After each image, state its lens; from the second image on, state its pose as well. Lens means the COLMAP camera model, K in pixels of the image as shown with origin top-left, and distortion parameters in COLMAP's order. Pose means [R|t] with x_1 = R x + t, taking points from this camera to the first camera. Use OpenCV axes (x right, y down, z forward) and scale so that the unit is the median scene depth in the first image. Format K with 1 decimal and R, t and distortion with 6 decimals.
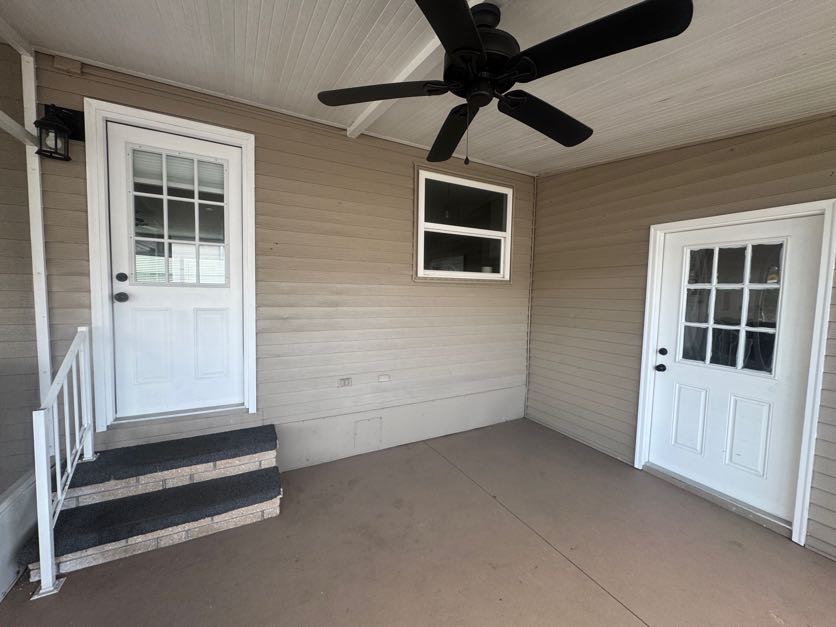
lens RADIAL K [[331.5, 0, 418.0], [0, 331.5, 313.5], [0, 0, 1]] dist [-0.001212, 0.000048]
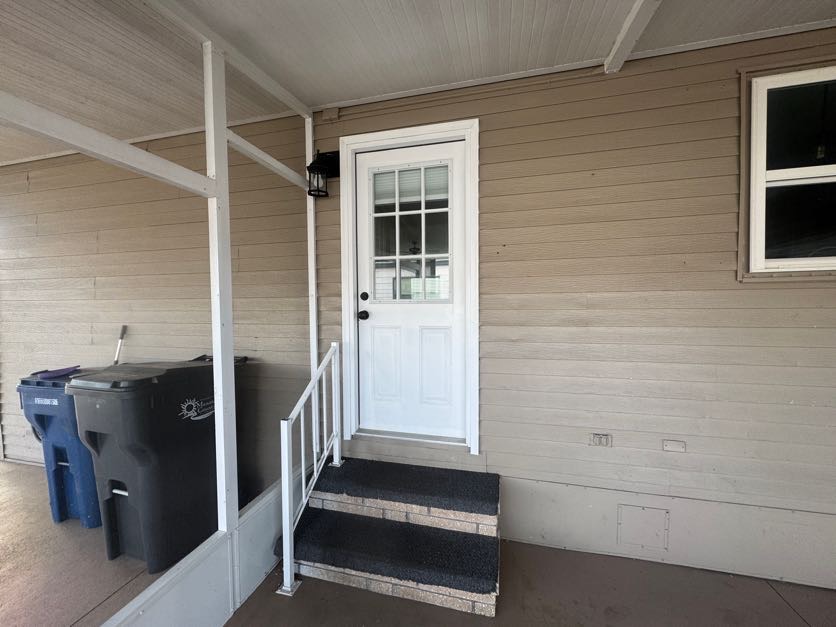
lens RADIAL K [[331.5, 0, 418.0], [0, 331.5, 313.5], [0, 0, 1]] dist [-0.001212, 0.000048]
pose [[0.737560, -0.006596, -0.675249, -0.048540], [-0.018948, 0.999356, -0.030459, -0.023080], [0.675016, 0.035261, 0.736960, 0.307697]]
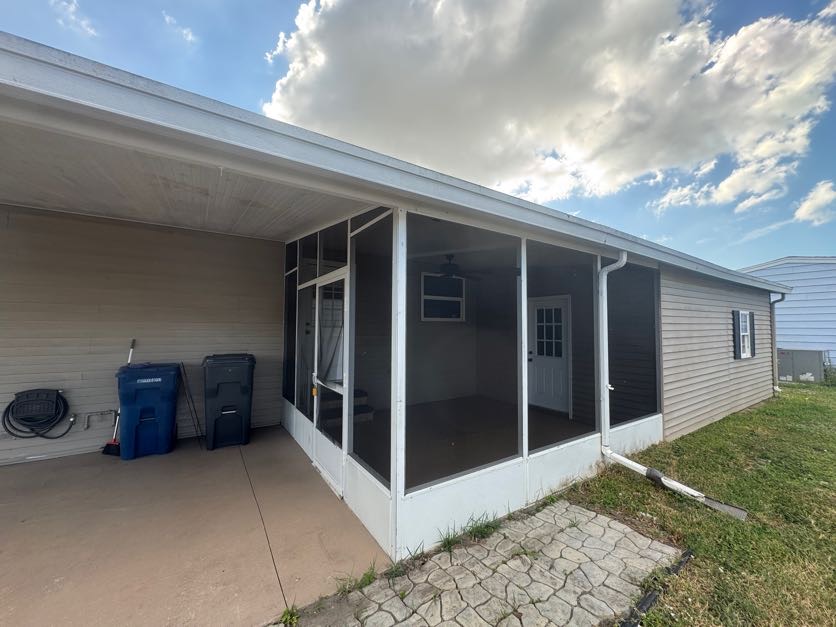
lens RADIAL K [[331.5, 0, 418.0], [0, 331.5, 313.5], [0, 0, 1]] dist [-0.001212, 0.000048]
pose [[0.996337, -0.011706, 0.084714, -0.264241], [0.020766, 0.994056, -0.106869, 0.087480], [-0.082960, 0.108237, 0.990658, -1.440904]]
